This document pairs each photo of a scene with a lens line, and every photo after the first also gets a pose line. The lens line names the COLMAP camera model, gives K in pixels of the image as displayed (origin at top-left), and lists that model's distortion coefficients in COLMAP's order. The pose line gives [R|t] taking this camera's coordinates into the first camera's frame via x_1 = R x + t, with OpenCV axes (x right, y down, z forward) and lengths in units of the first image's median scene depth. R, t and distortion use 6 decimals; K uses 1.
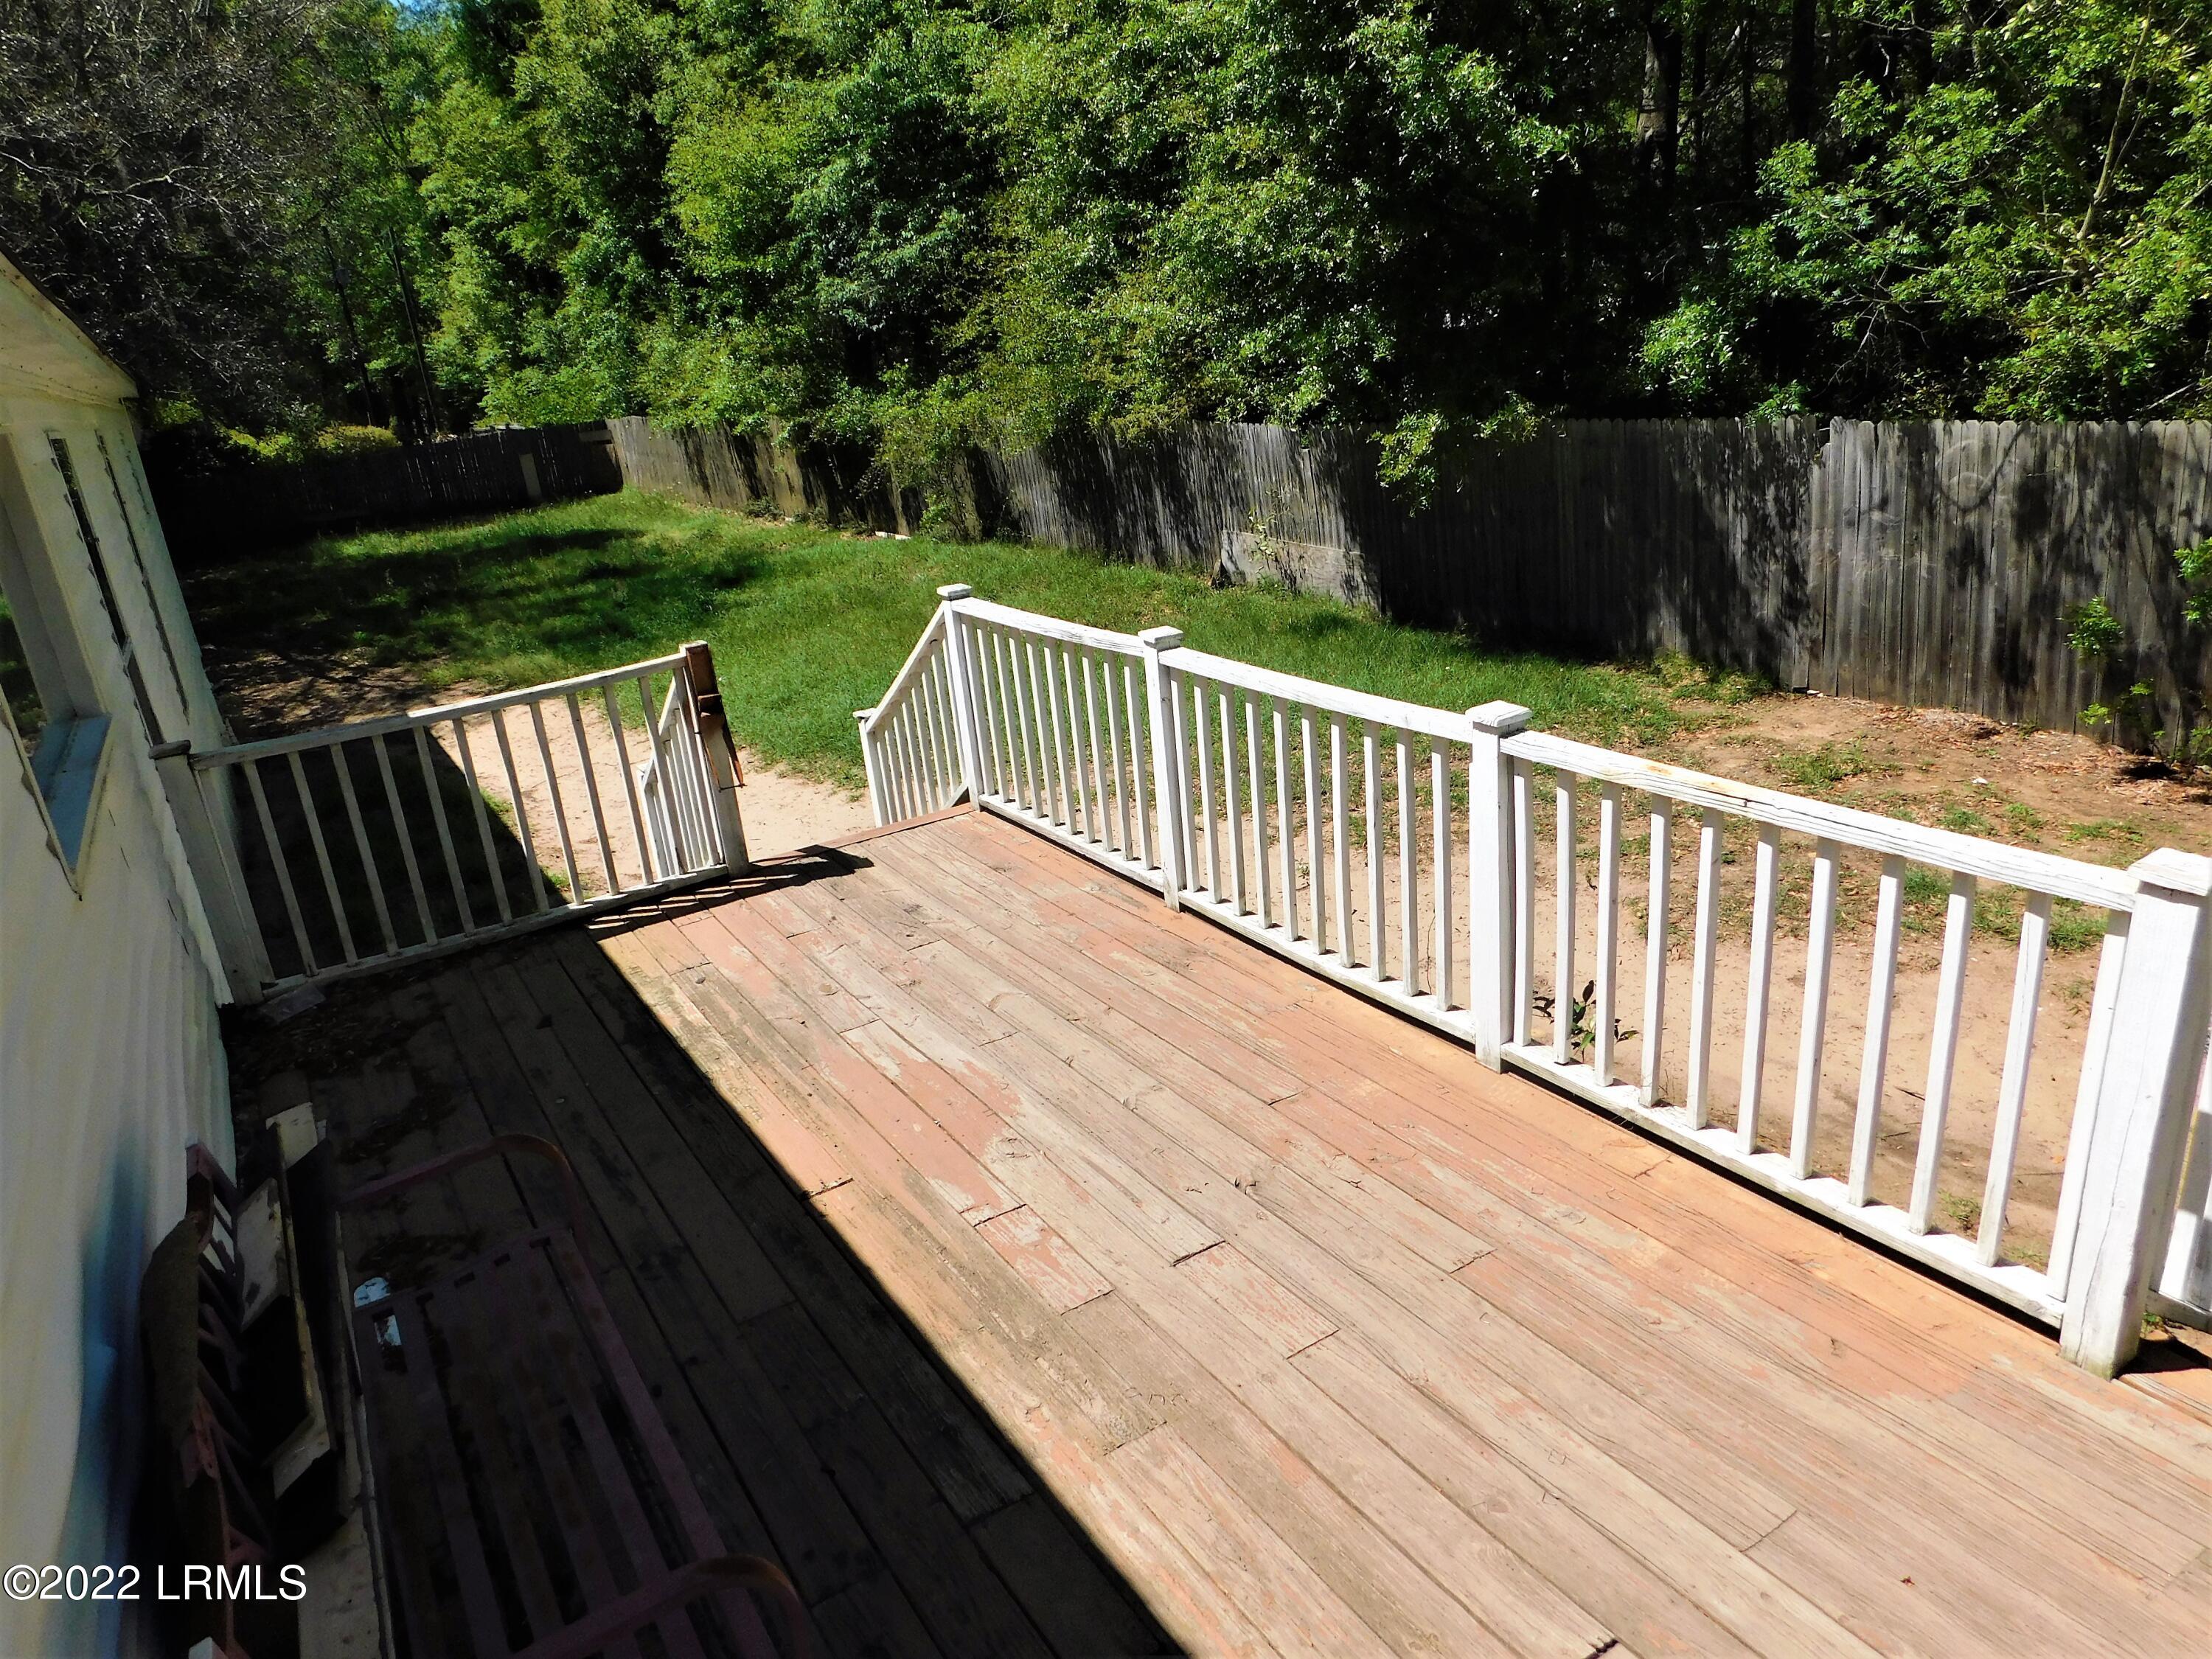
lens RADIAL K [[1459.1, 0, 1102.5], [0, 1459.1, 833.1], [0, 0, 1]] dist [-0.077216, 0.059475]
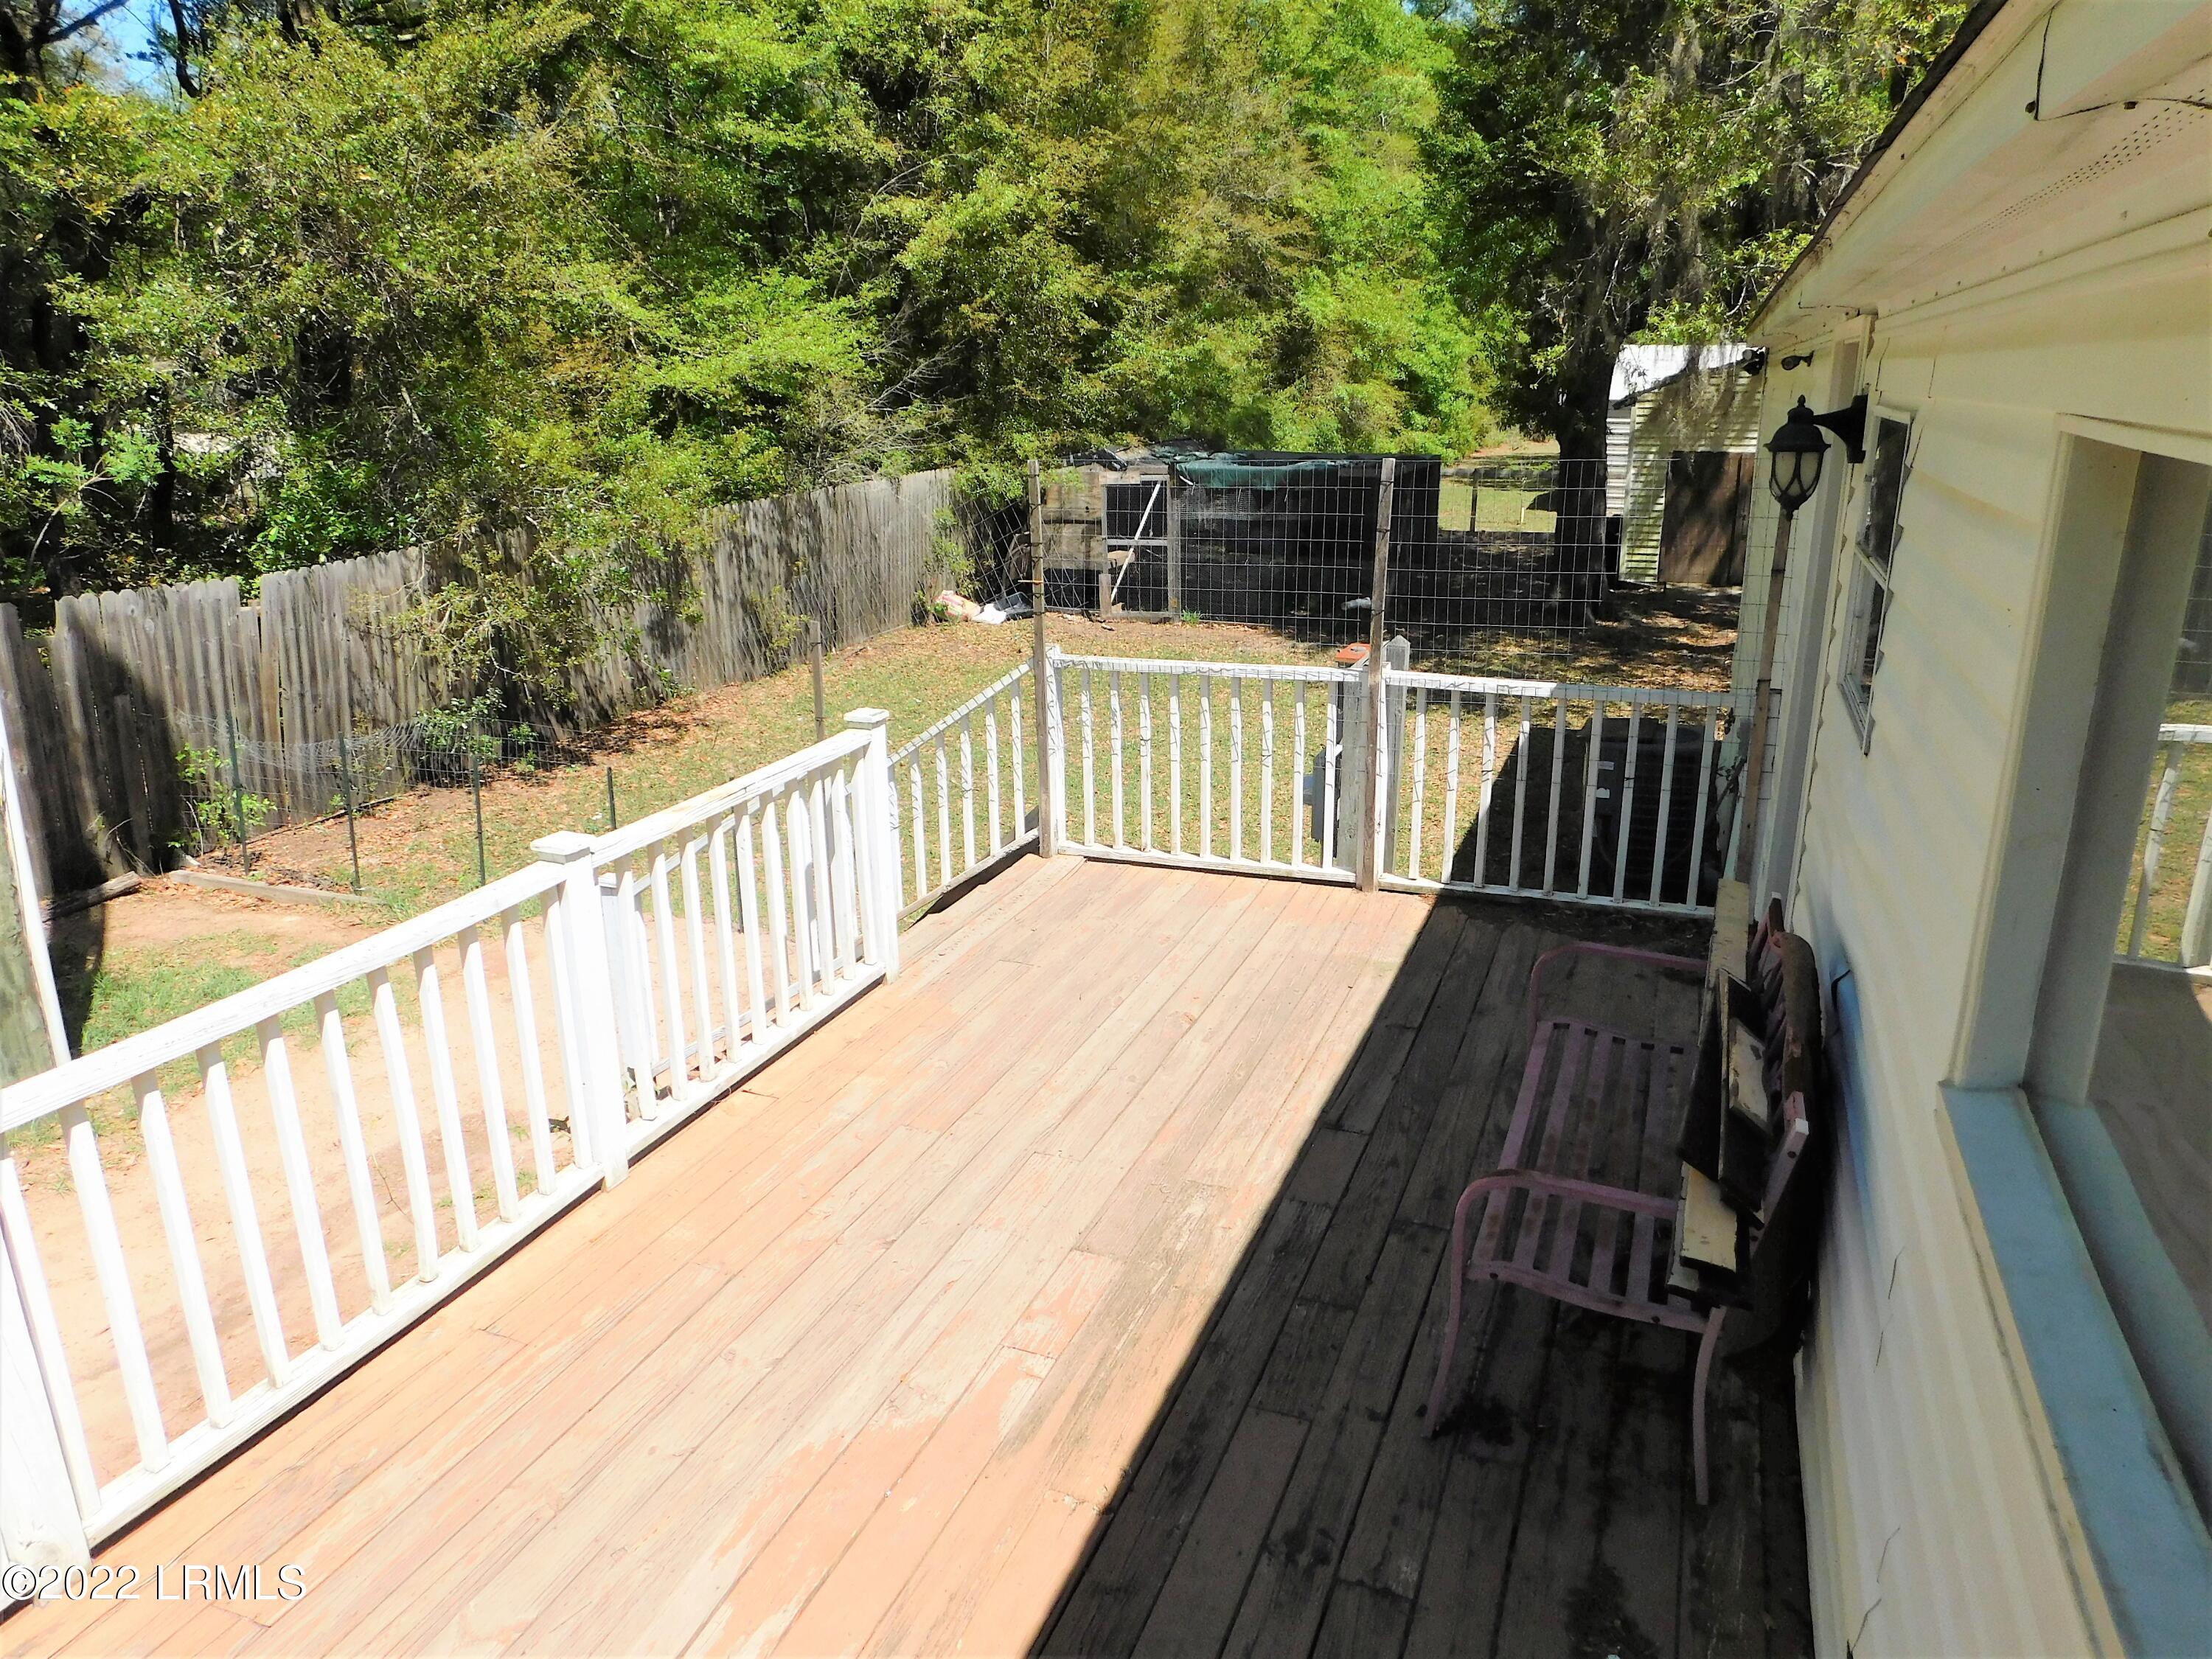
lens RADIAL K [[1459.1, 0, 1102.5], [0, 1459.1, 833.1], [0, 0, 1]] dist [-0.077216, 0.059475]
pose [[-0.582612, -0.139802, 0.800636, -0.859311], [0.342815, 0.850906, 0.398042, -0.406854], [-0.736913, 0.506374, -0.447822, 1.297507]]
